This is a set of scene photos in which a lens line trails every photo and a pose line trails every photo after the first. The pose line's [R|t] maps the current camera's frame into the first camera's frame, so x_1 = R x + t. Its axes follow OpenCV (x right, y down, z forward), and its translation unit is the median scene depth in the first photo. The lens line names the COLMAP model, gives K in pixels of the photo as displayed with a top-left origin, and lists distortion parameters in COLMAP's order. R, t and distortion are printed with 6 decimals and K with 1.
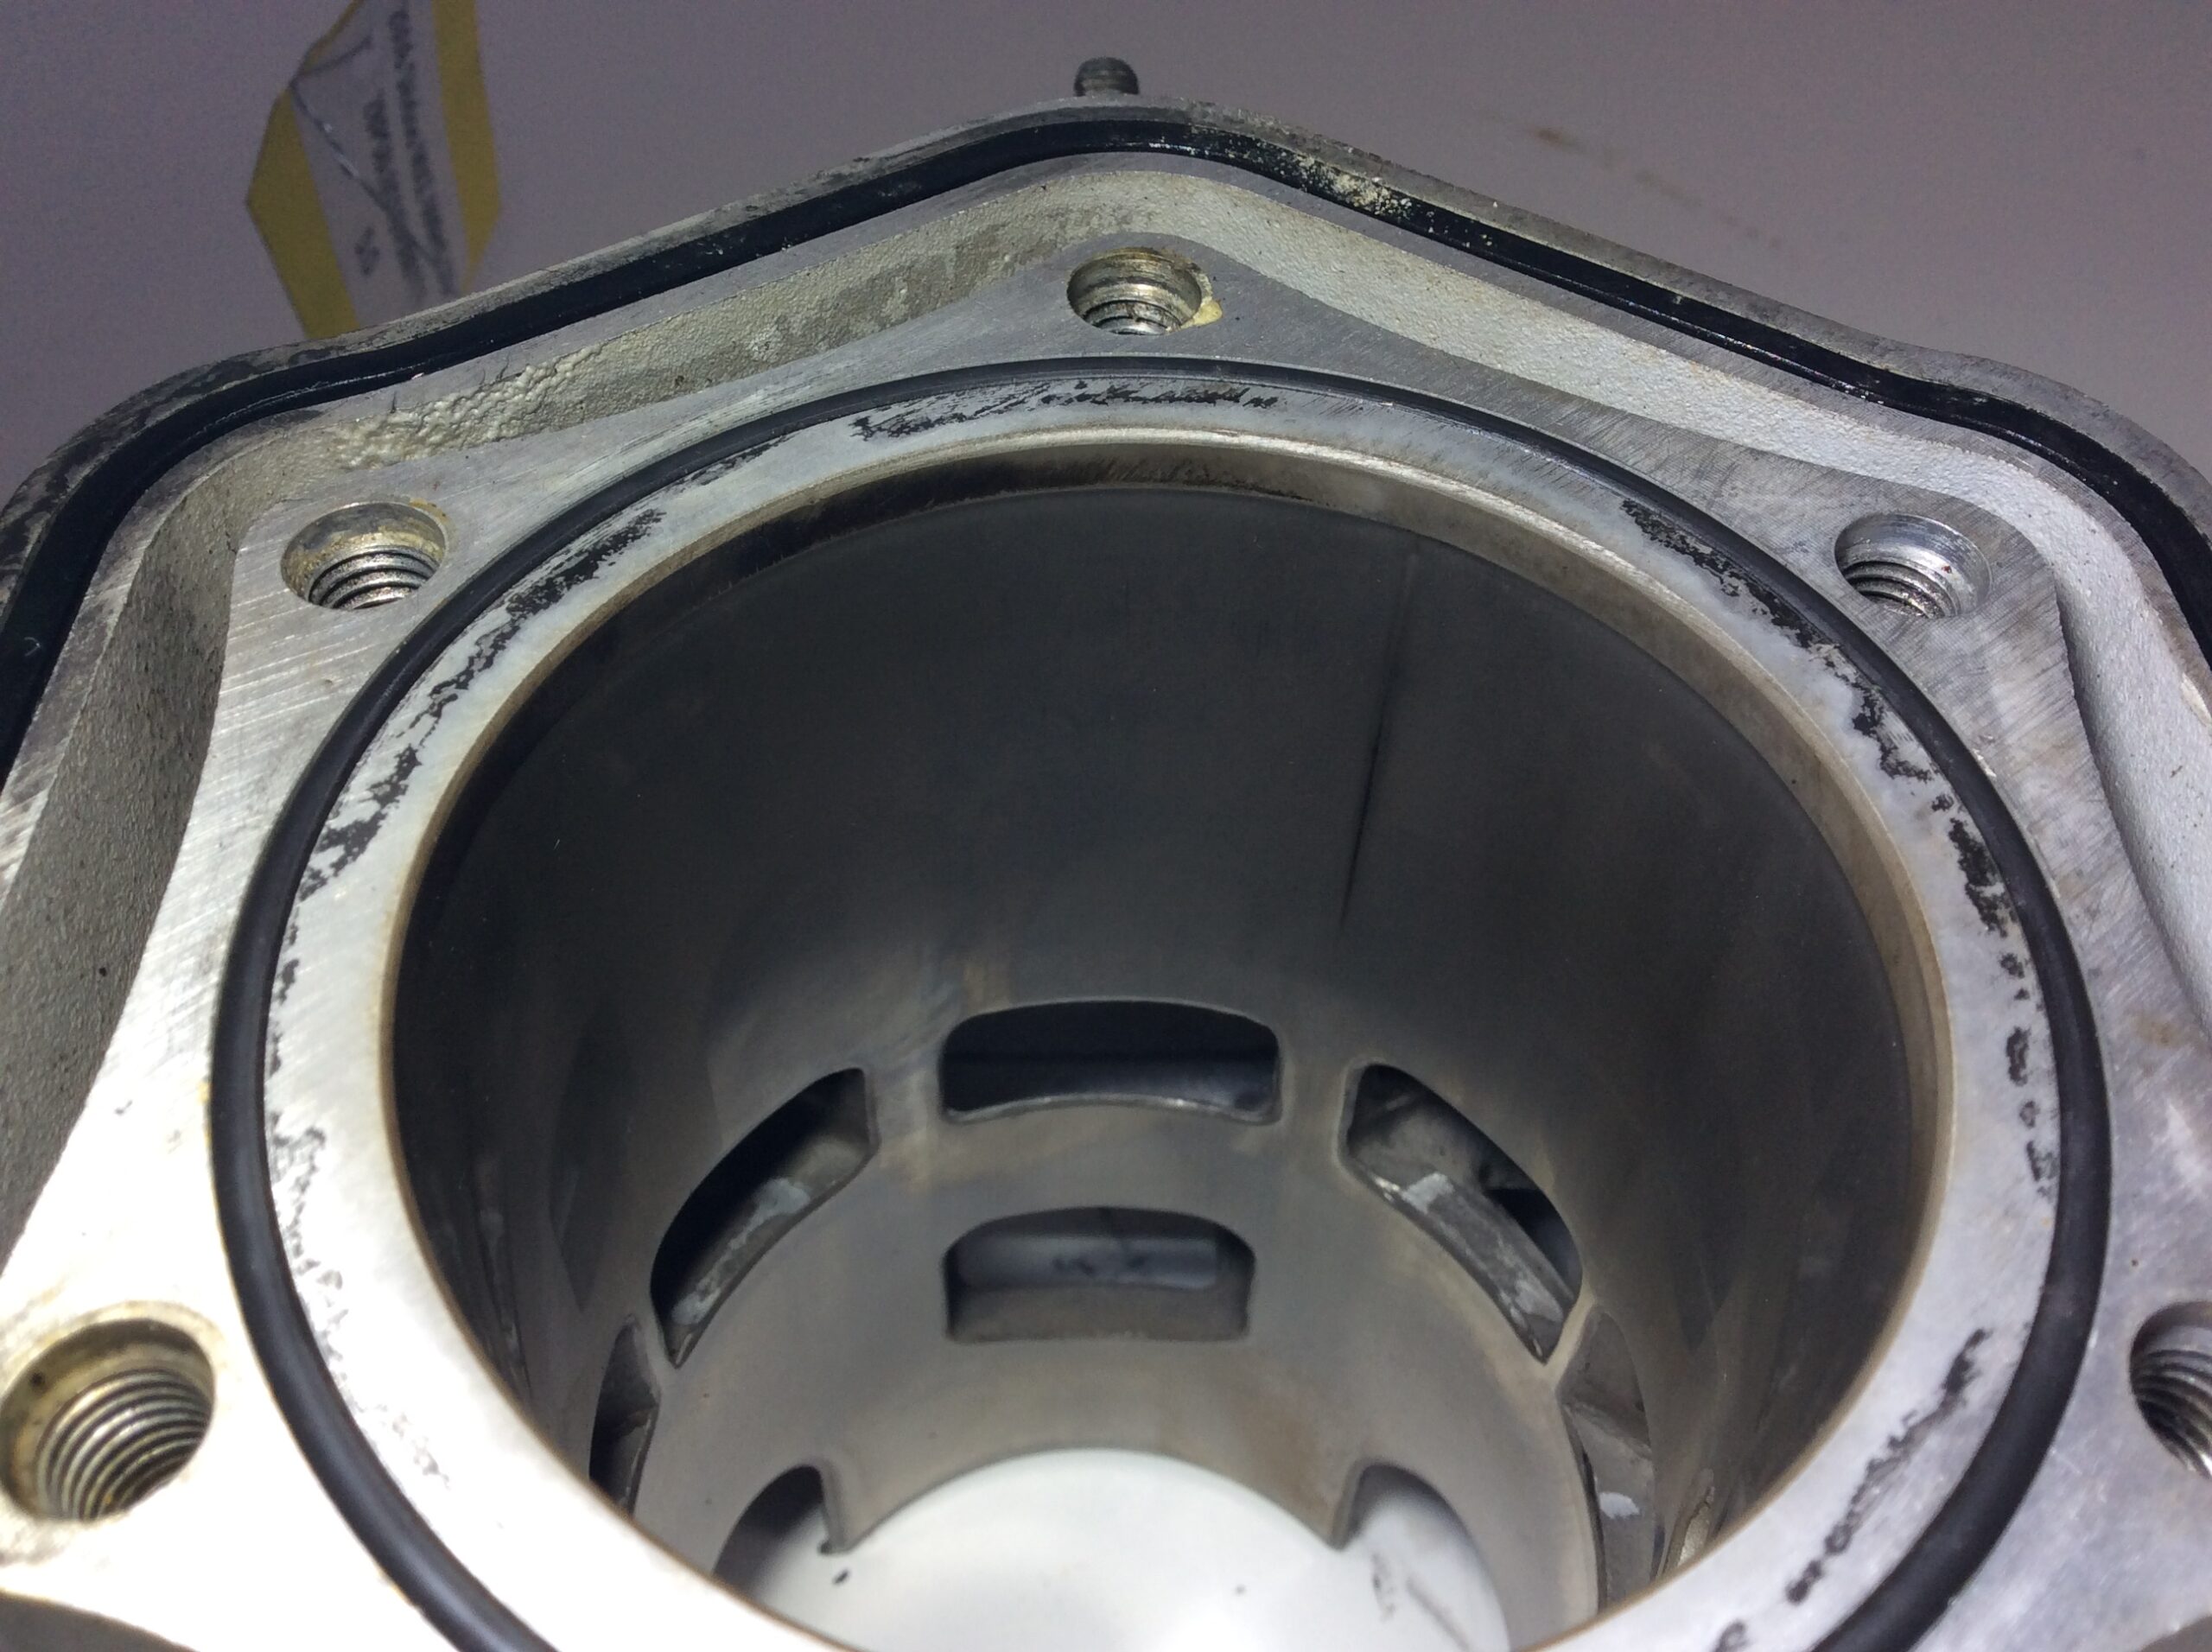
lens RADIAL K [[2025.4, 0, 1113.9], [0, 2025.4, 817.9], [0, 0, 1]] dist [0.015495, 0.000000]
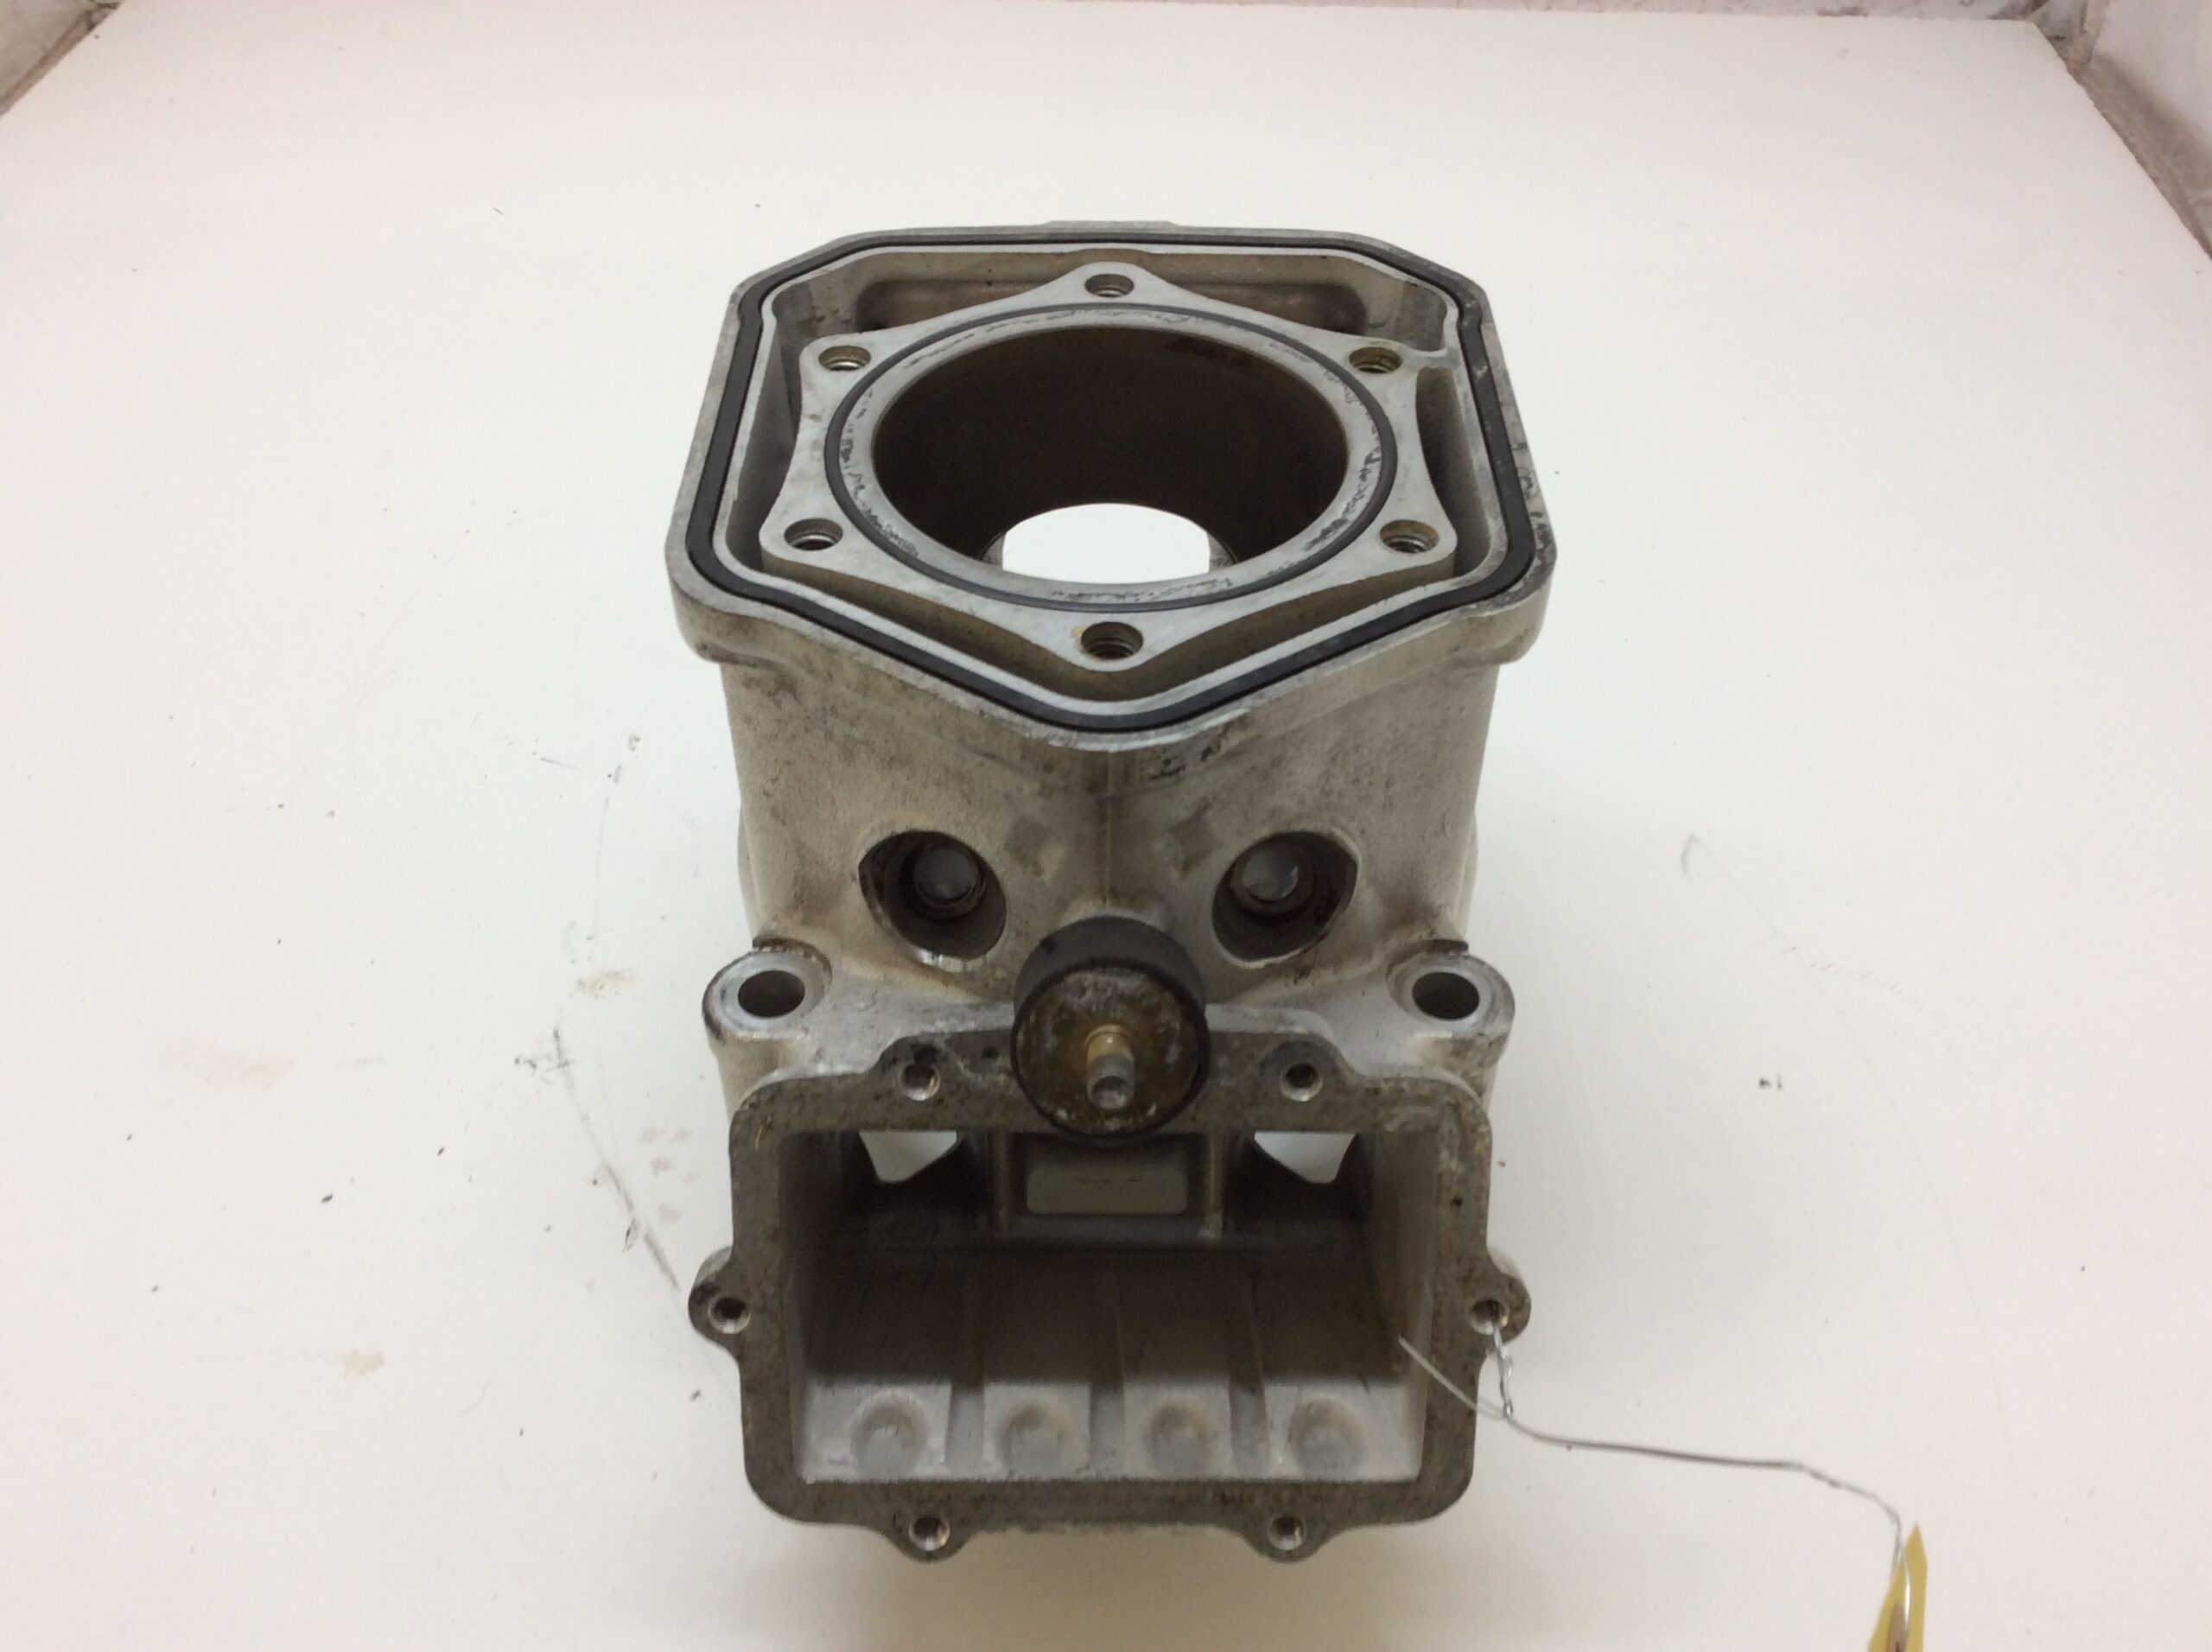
lens RADIAL K [[2025.4, 0, 1103.8], [0, 2025.4, 820.7], [0, 0, 1]] dist [0.015495, 0.000000]
pose [[-0.999154, -0.040107, -0.009118, 0.041471], [-0.006443, -0.066311, 0.997778, -3.113708], [-0.040623, 0.996993, 0.065996, 1.354546]]
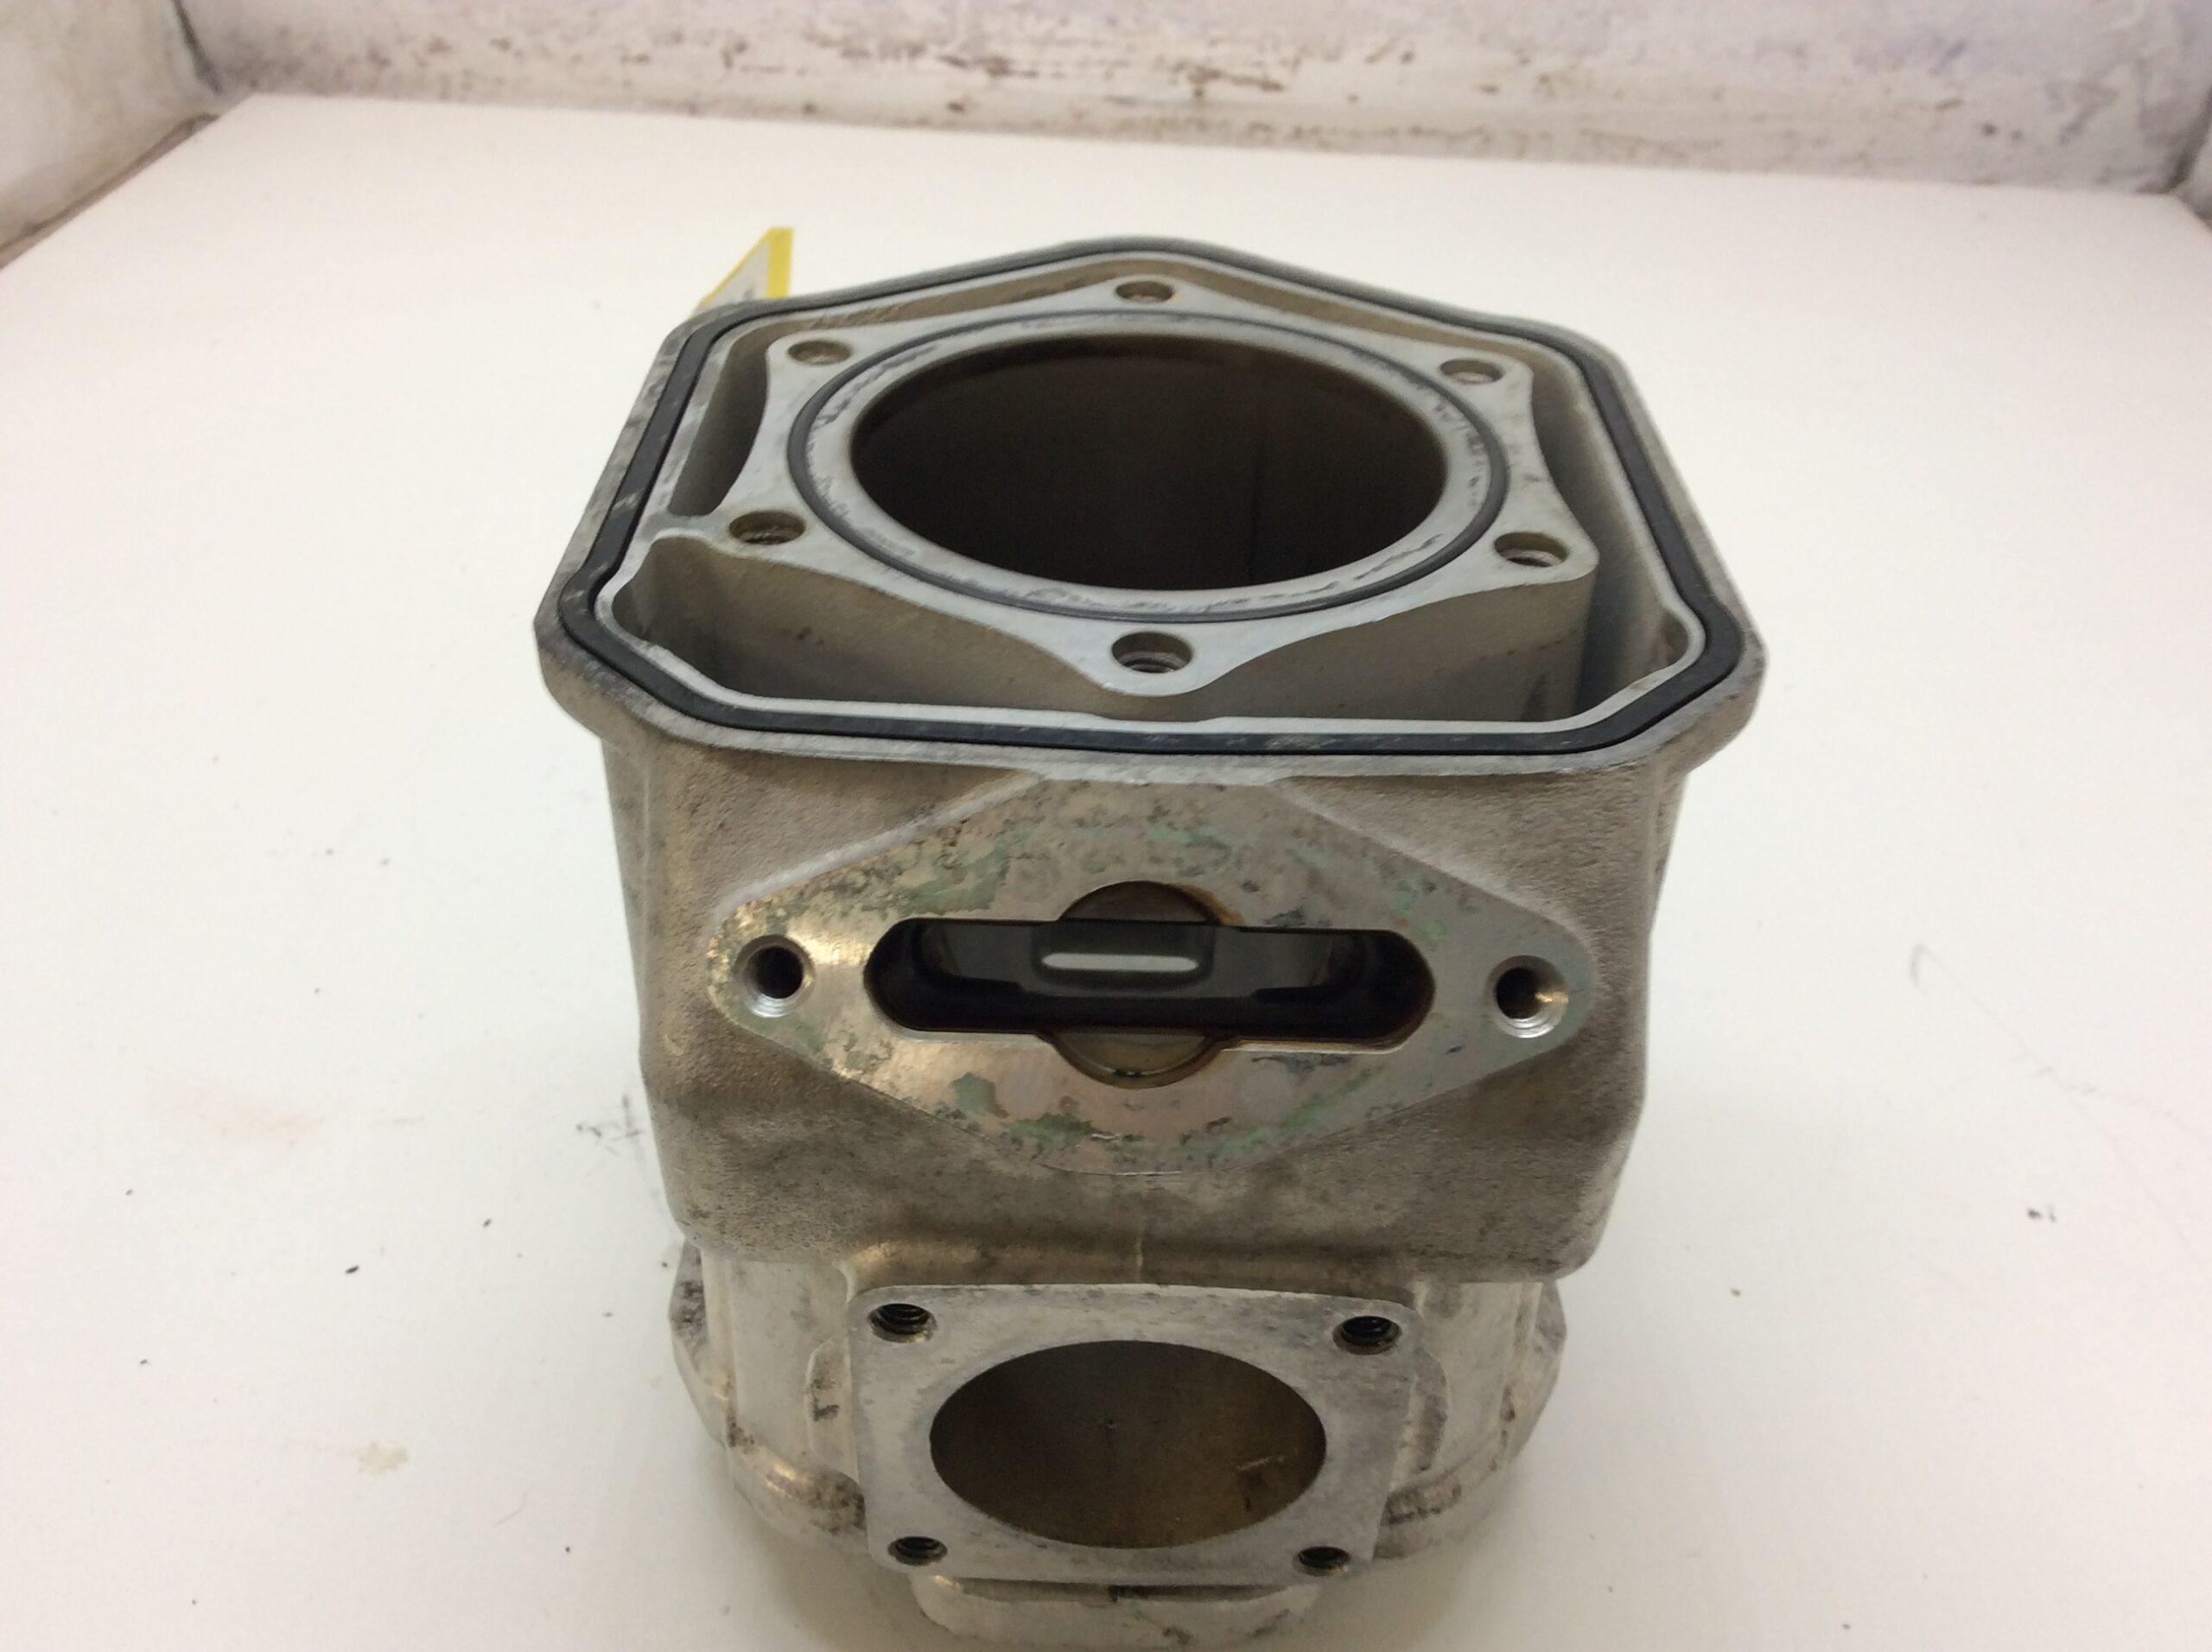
lens RADIAL K [[2025.4, 0, 1100.5], [0, 2025.4, 825.0], [0, 0, 1]] dist [0.015495, 0.000000]
pose [[0.999491, 0.016217, -0.027488, 0.044057], [-0.022584, 0.967953, -0.250114, 1.127335], [0.022551, 0.250608, 0.967826, -1.321156]]
